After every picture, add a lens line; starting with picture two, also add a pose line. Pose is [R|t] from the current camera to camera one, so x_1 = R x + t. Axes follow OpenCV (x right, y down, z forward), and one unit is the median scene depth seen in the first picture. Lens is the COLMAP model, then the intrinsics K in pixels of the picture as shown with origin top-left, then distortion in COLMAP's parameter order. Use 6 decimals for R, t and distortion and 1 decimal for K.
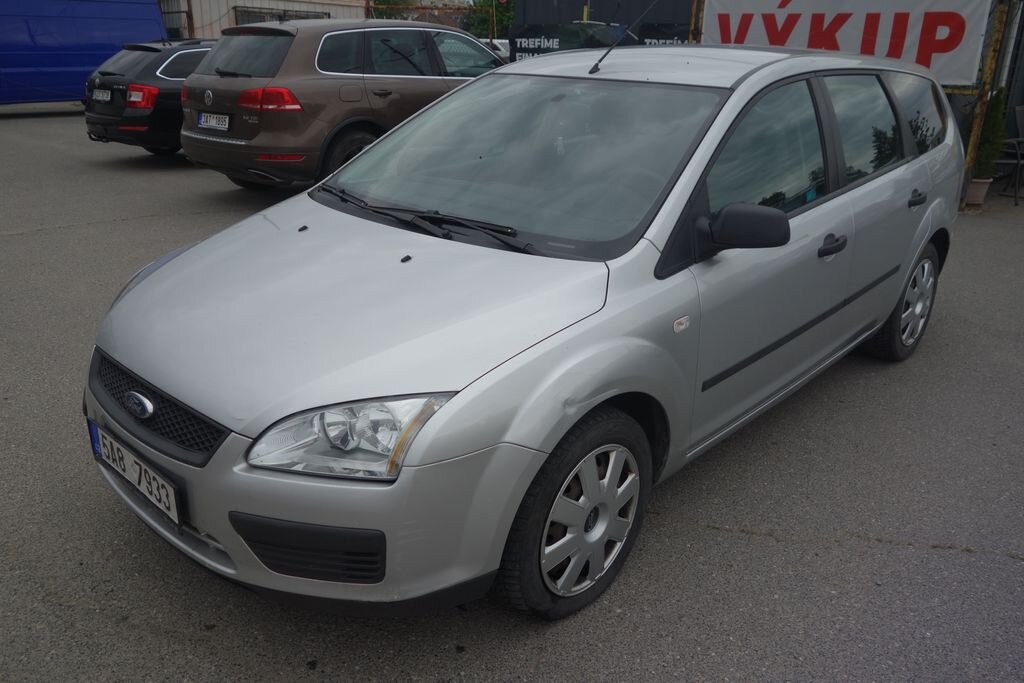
lens RADIAL K [[804.5, 0, 510.3], [0, 804.5, 338.4], [0, 0, 1]] dist [0.001214, -0.003996]
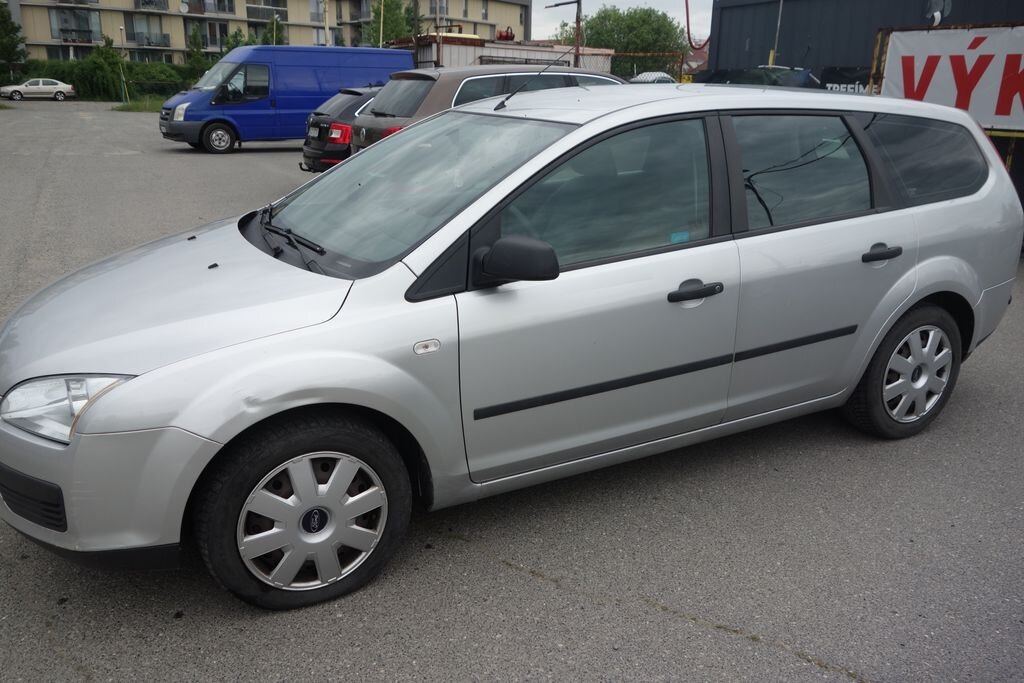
lens RADIAL K [[804.5, 0, 512.1], [0, 804.5, 339.3], [0, 0, 1]] dist [0.001214, -0.003996]
pose [[0.945785, 0.096615, -0.310090, 0.250738], [-0.112626, 0.993052, -0.034107, -0.001984], [0.304640, 0.067182, 0.950095, 0.022832]]
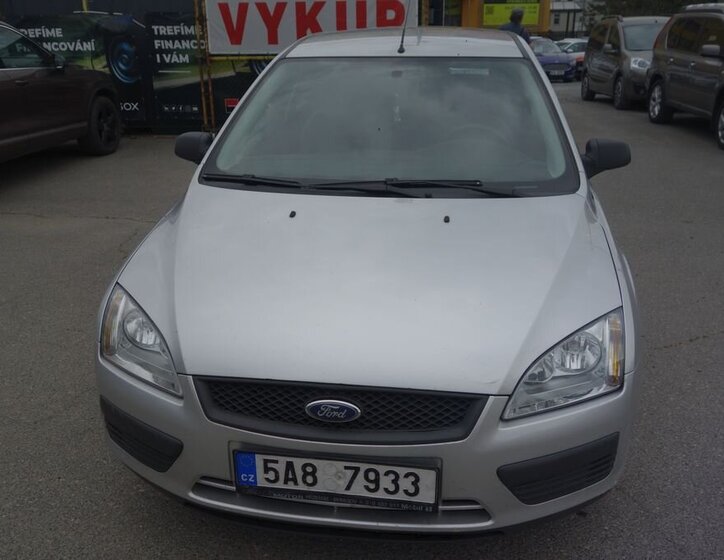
lens RADIAL K [[656.4, 0, 342.1], [0, 656.4, 293.5], [0, 0, 1]] dist [-0.014325, 0.000000]
pose [[0.826870, -0.234629, 0.511112, -0.317959], [0.217240, 0.971529, 0.094538, -0.049327], [-0.518742, 0.032863, 0.854299, 0.120934]]
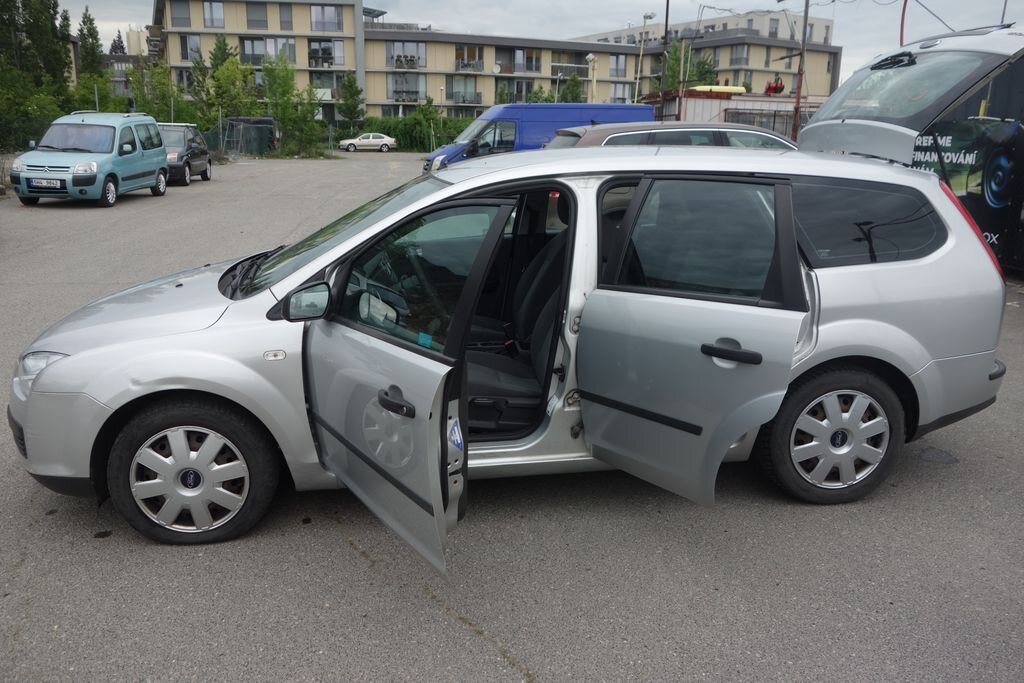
lens RADIAL K [[804.5, 0, 517.7], [0, 804.5, 335.0], [0, 0, 1]] dist [0.001214, -0.003996]
pose [[0.776280, 0.142653, -0.614036, 0.526574], [-0.211359, 0.976576, -0.040328, -0.032403], [0.593900, 0.161088, 0.788247, 0.075406]]
